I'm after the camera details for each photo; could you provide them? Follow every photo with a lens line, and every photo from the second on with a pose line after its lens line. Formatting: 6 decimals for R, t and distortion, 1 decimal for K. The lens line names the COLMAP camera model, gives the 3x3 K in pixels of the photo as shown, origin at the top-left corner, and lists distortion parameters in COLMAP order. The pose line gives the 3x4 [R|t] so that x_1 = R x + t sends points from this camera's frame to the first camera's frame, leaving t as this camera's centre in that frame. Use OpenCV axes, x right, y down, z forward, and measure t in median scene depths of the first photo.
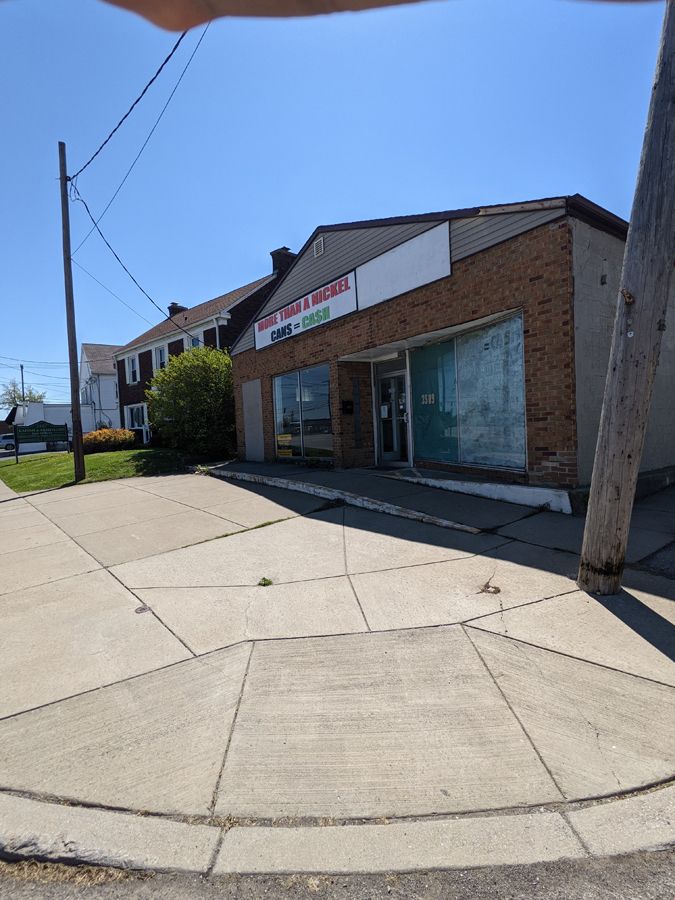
lens RADIAL K [[427.7, 0, 340.1], [0, 427.7, 450.3], [0, 0, 1]] dist [-0.002823, 0.003672]
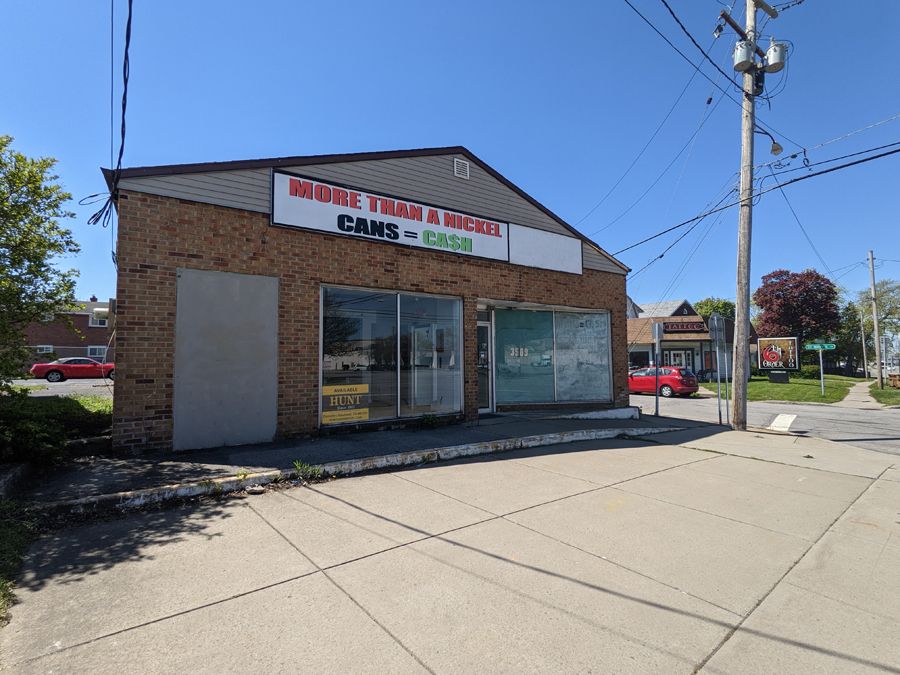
lens RADIAL K [[427.7, 0, 449.1], [0, 427.7, 336.5], [0, 0, 1]] dist [-0.002823, 0.003672]
pose [[0.054326, 0.103545, 0.993140, -1.141506], [0.052137, 0.992958, -0.106378, -0.051644], [-0.997161, 0.057558, 0.048545, 1.287420]]
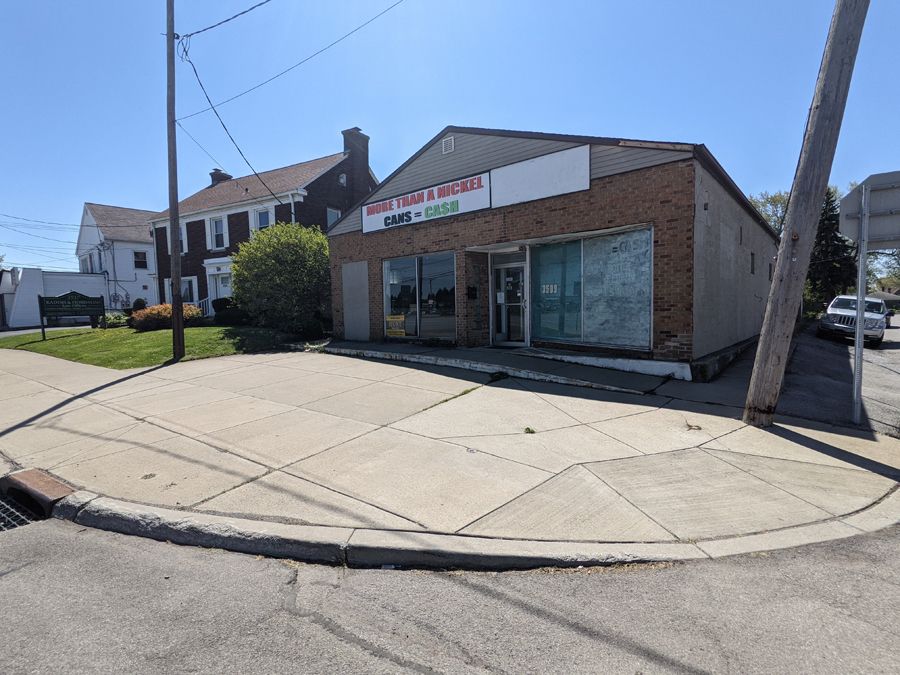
lens RADIAL K [[427.7, 0, 454.7], [0, 427.7, 340.2], [0, 0, 1]] dist [-0.002823, 0.003672]
pose [[0.972662, 0.014418, 0.231779, -0.361616], [-0.018146, 0.999738, 0.013960, 0.011286], [-0.231517, -0.017785, 0.972668, -0.100020]]
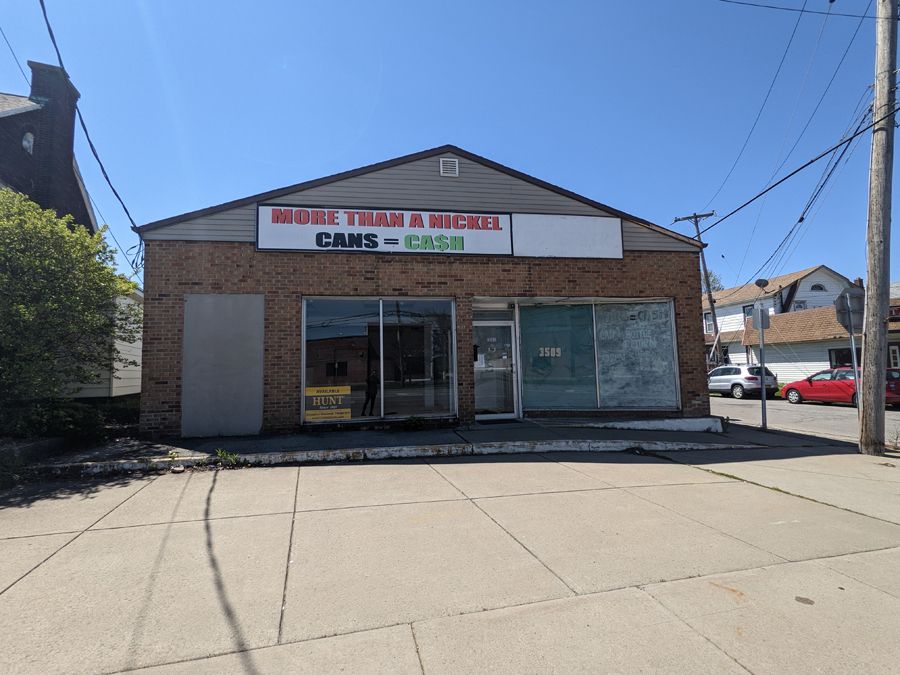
lens RADIAL K [[427.7, 0, 452.7], [0, 427.7, 338.7], [0, 0, 1]] dist [-0.002823, 0.003672]
pose [[0.458319, 0.104279, 0.882649, -0.992249], [0.045589, 0.989028, -0.140519, -0.013611], [-0.887618, 0.104642, 0.448537, 0.824302]]
